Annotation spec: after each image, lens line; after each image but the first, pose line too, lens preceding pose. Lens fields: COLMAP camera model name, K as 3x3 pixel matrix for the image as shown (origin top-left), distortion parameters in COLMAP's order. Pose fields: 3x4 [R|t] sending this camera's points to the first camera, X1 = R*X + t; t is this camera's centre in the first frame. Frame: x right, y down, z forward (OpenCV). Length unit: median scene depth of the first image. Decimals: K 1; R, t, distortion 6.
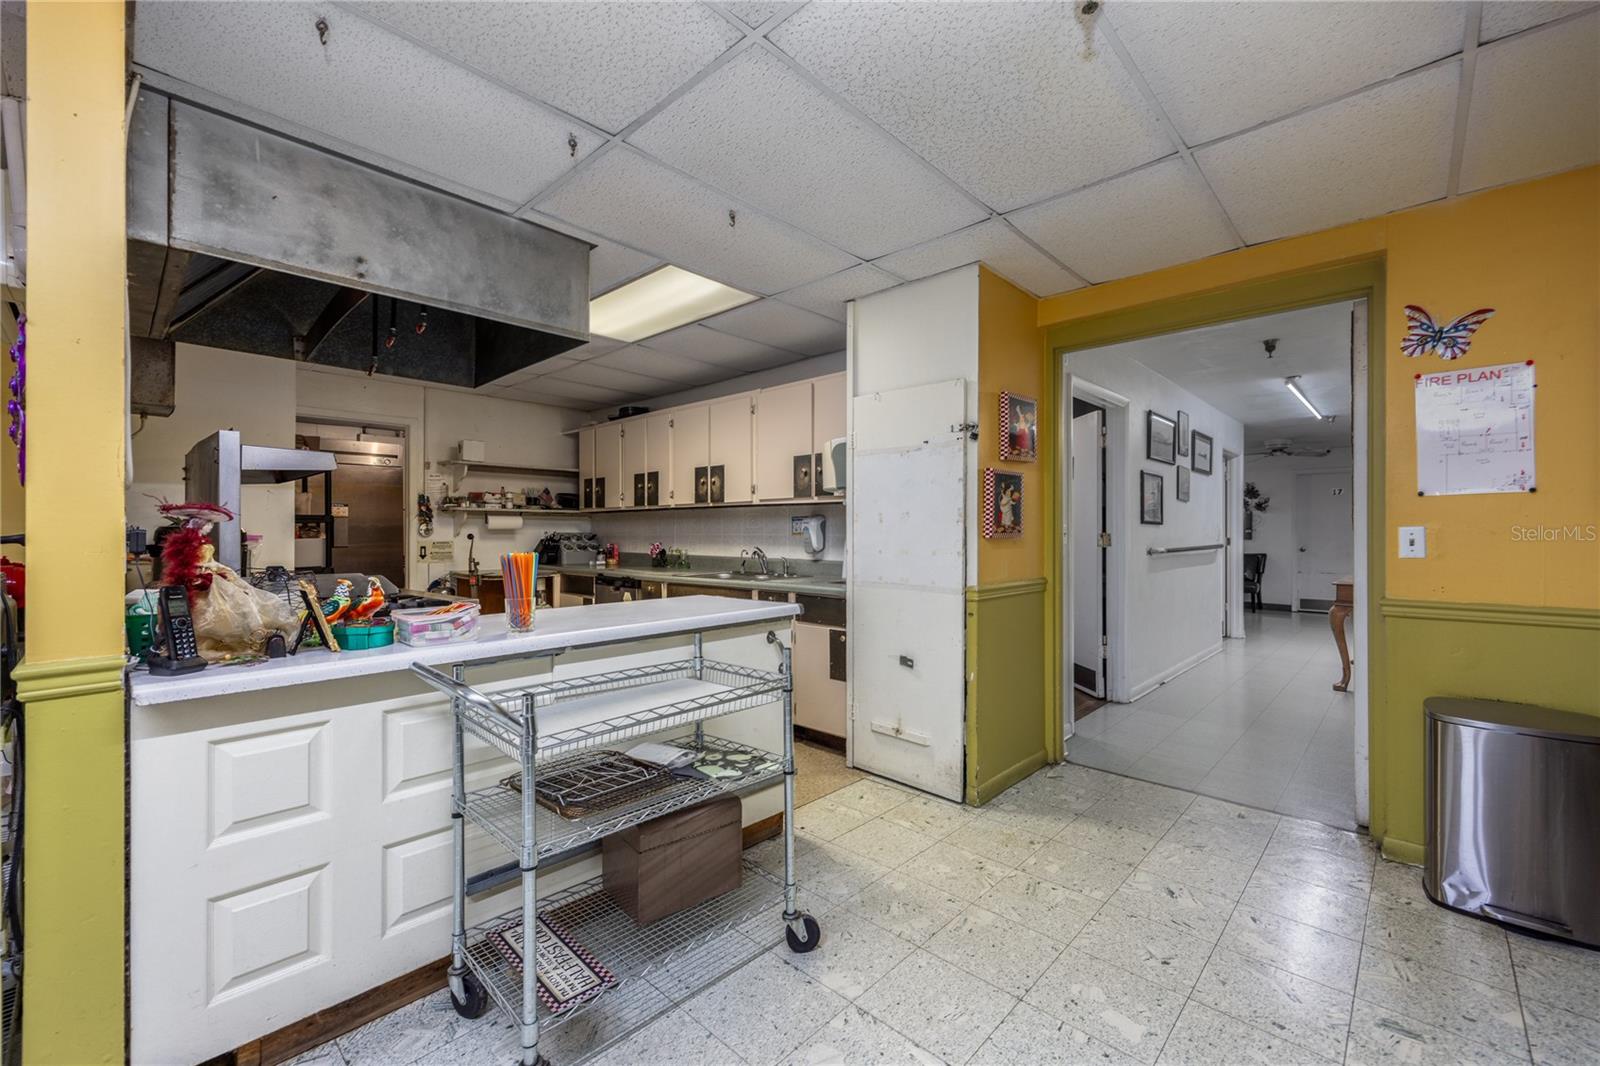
lens RADIAL K [[613.2, 0, 800.0], [0, 613.2, 529.5], [0, 0, 1]] dist [0.001277, -0.000371]
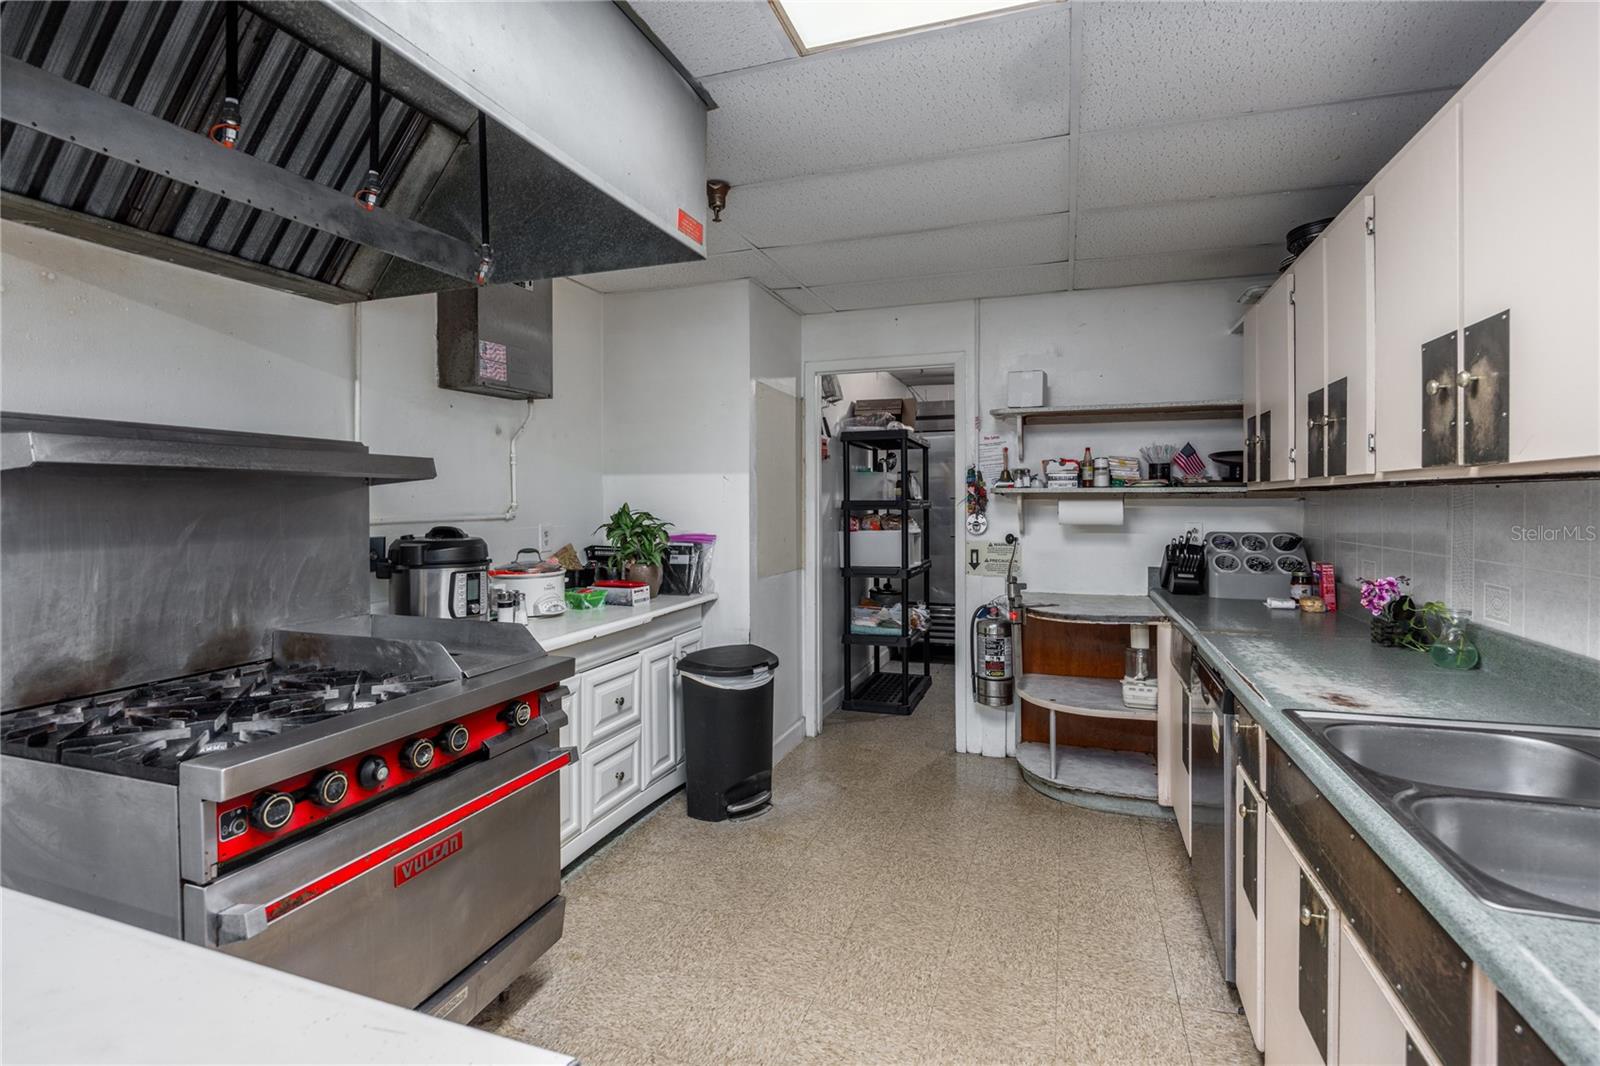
lens RADIAL K [[769.6, 0, 792.8], [0, 769.6, 503.3], [0, 0, 1]] dist [0.000099, 0.000063]
pose [[0.429478, 0.002576, -0.903073, 0.024607], [0.000736, 0.999995, 0.003202, -0.022865], [0.903077, -0.002040, 0.429474, 0.480513]]
